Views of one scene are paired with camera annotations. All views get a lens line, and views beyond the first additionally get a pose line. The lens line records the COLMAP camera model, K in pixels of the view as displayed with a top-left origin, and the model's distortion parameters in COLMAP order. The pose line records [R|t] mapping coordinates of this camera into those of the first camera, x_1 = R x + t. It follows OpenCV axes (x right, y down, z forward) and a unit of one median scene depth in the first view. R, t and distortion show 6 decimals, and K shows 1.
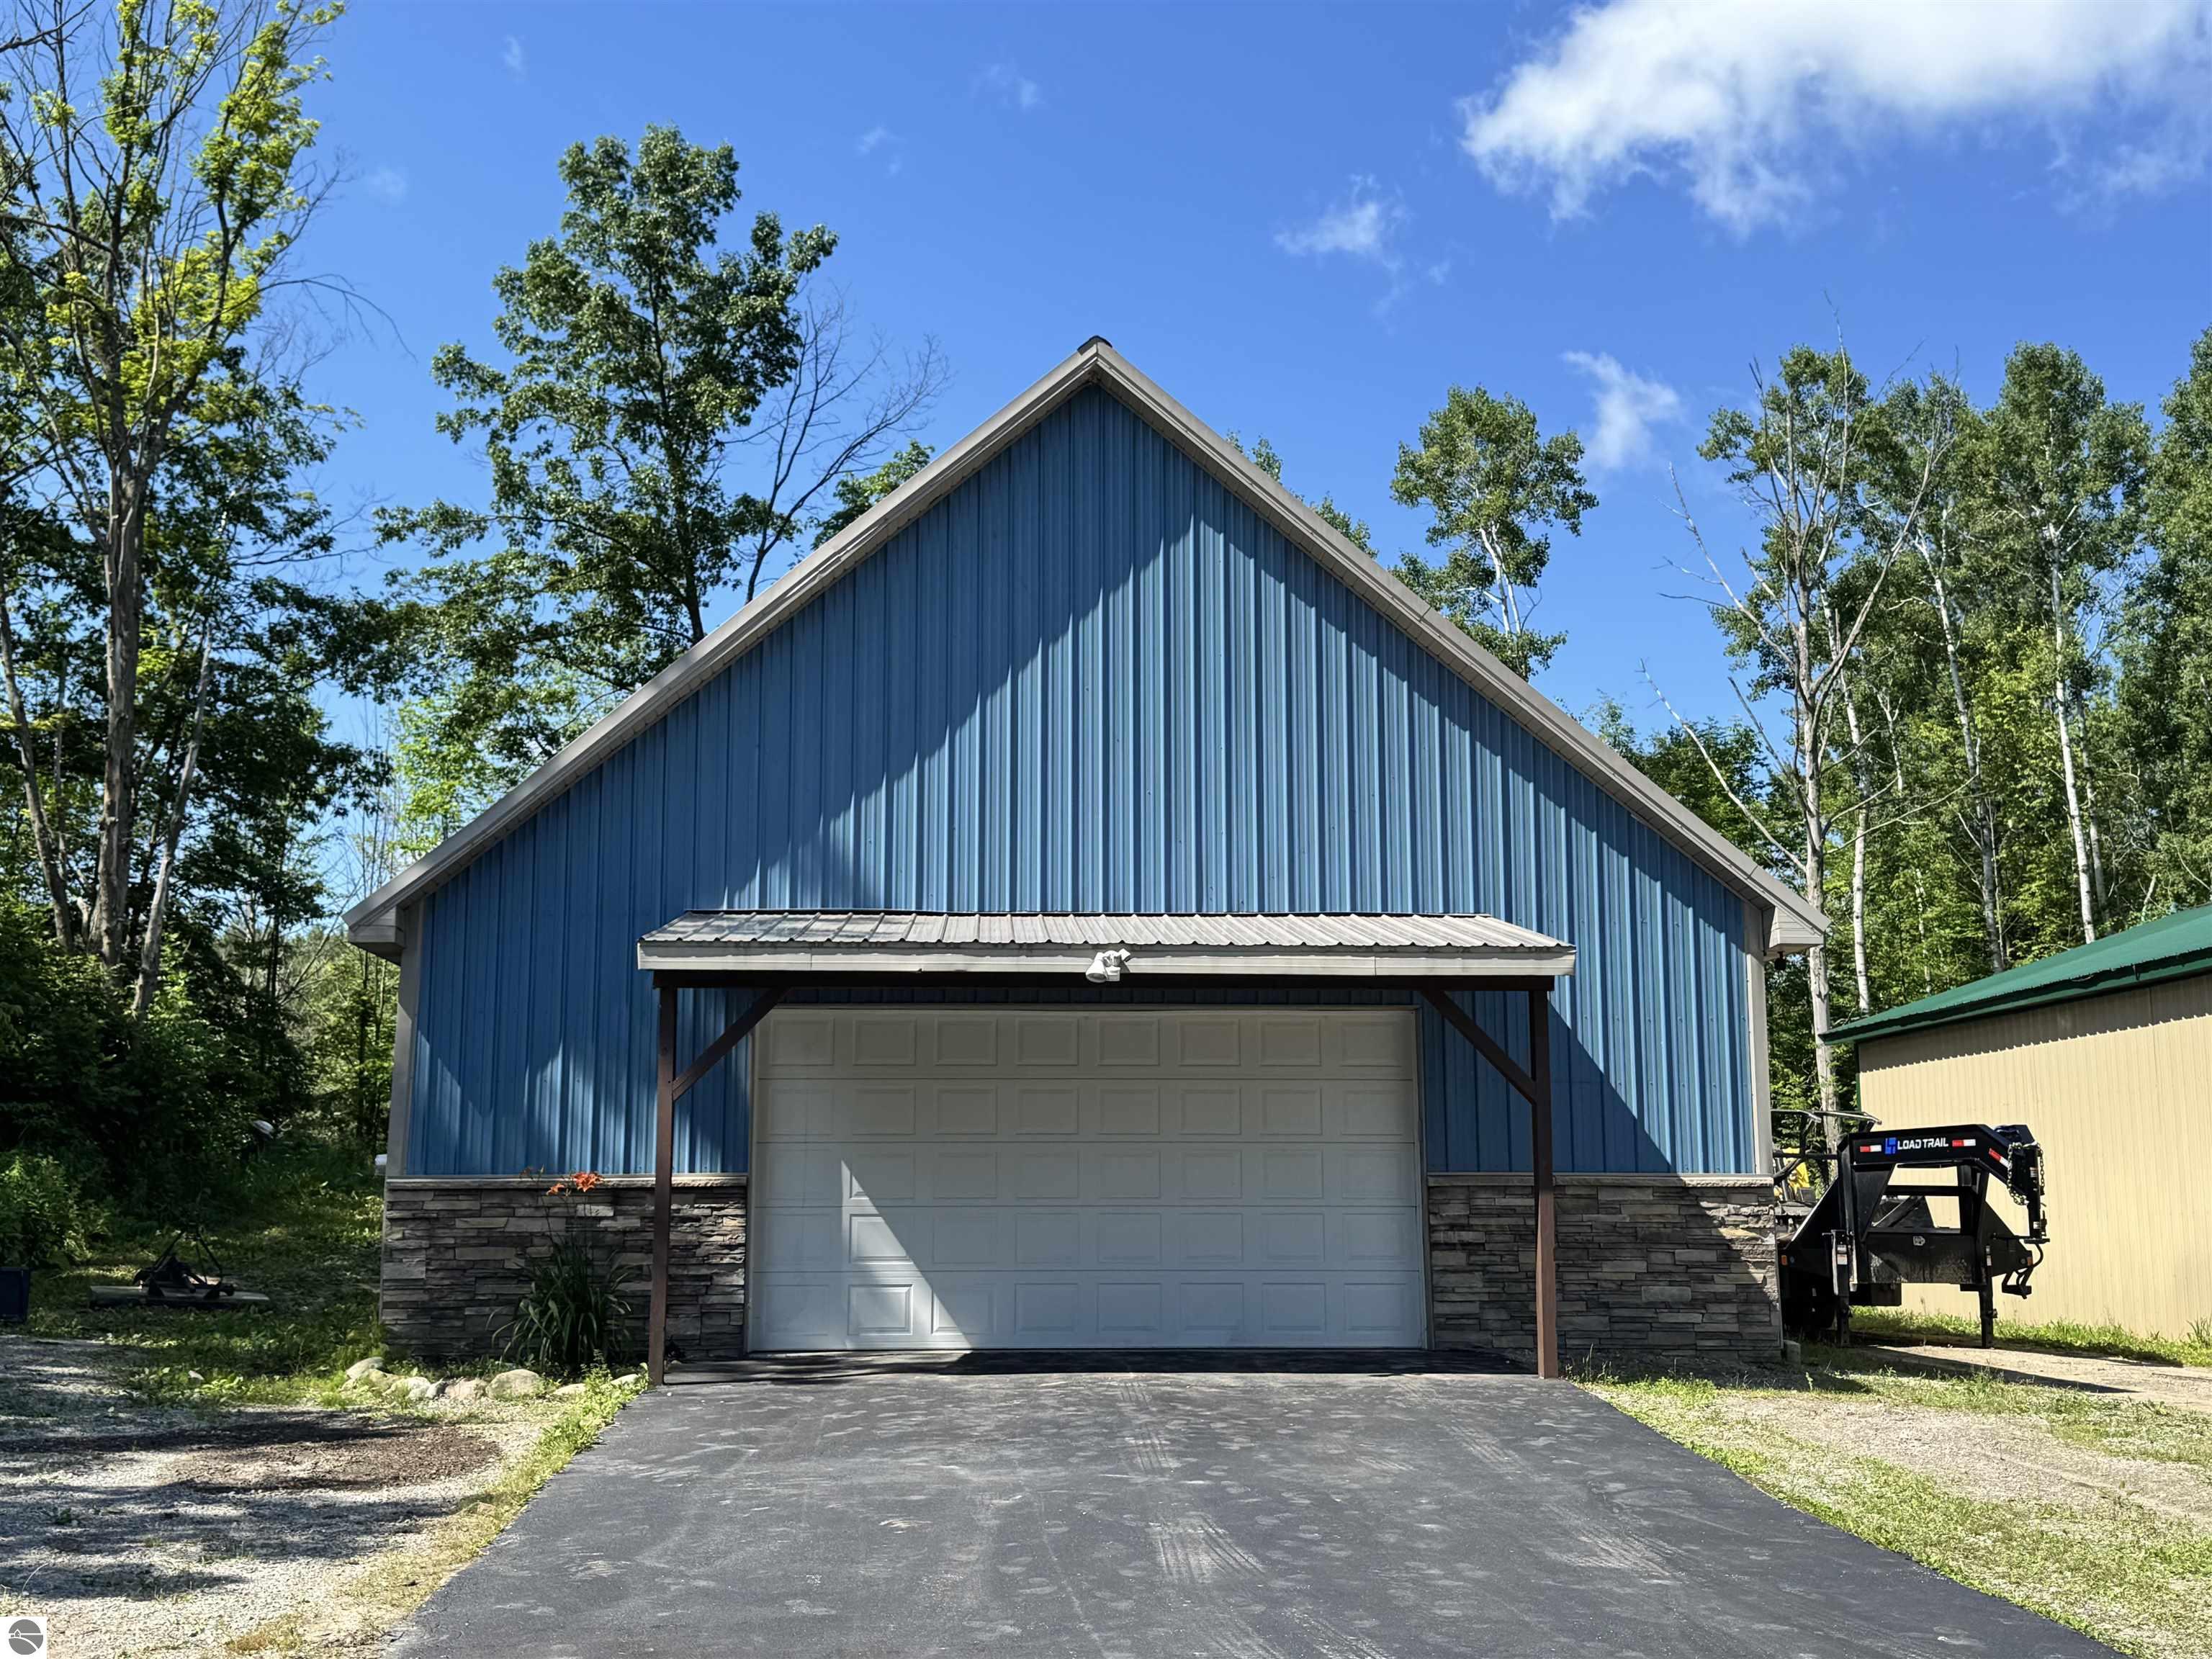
lens RADIAL K [[2482.9, 0, 1106.0], [0, 2482.9, 829.5], [0, 0, 1]] dist [0.192452, -0.464981]
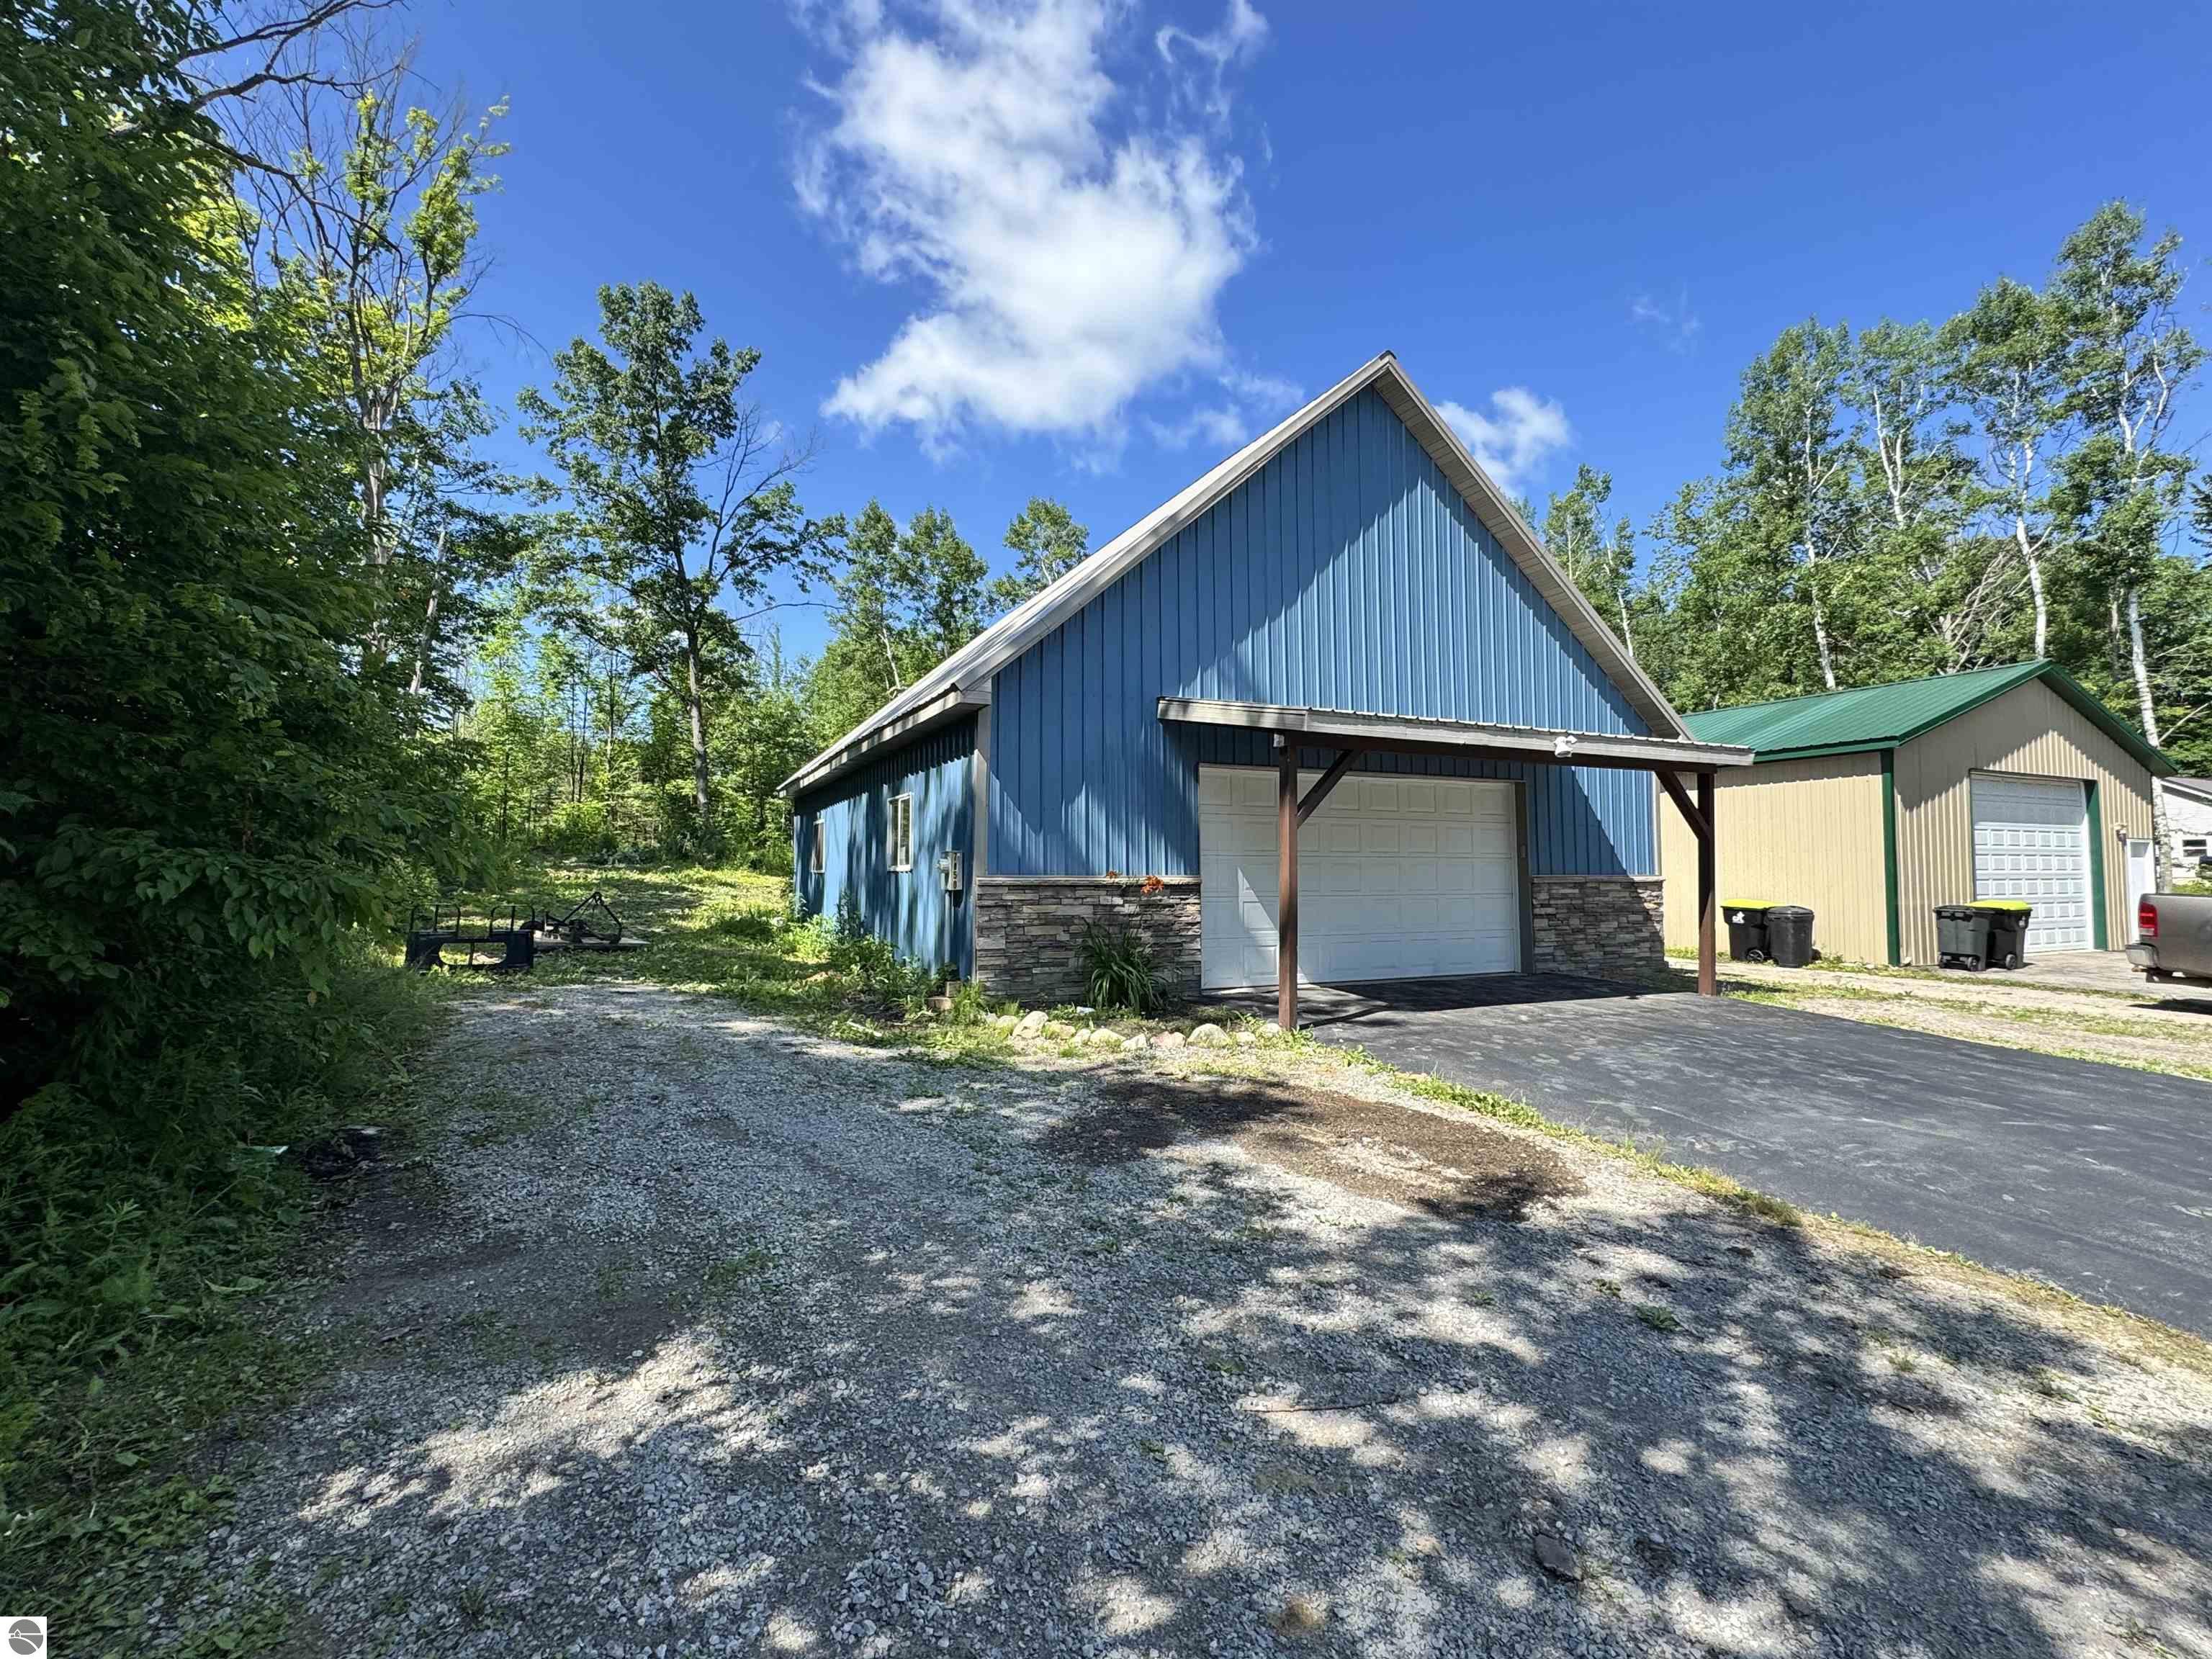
lens RADIAL K [[1024.8, 0, 1106.0], [0, 1024.8, 829.5], [0, 0, 1]] dist [-0.001811, -0.000024]
pose [[0.927736, 0.017999, 0.372802, -0.400765], [-0.059609, 0.993161, 0.100389, 0.049084], [-0.368445, -0.115357, 0.922465, 0.432631]]
